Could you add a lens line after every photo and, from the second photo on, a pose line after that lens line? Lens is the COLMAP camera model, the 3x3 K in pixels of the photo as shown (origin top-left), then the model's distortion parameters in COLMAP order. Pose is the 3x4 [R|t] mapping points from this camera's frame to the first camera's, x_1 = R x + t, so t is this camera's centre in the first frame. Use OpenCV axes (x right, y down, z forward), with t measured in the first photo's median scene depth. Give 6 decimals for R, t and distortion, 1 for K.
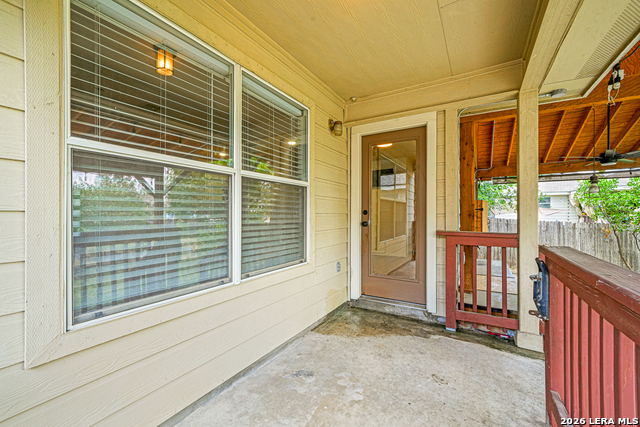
lens RADIAL K [[269.4, 0, 319.9], [0, 269.4, 213.3], [0, 0, 1]] dist [0.005024, 0.000113]
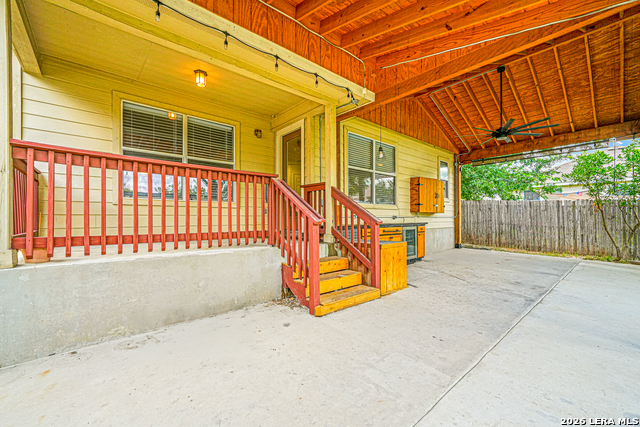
lens RADIAL K [[269.4, 0, 320.9], [0, 269.4, 214.8], [0, 0, 1]] dist [0.005024, 0.000113]
pose [[0.949006, -0.004739, -0.315223, 1.189109], [0.002020, 0.999958, -0.008954, 0.288982], [0.315252, 0.007860, 0.948975, -0.678660]]
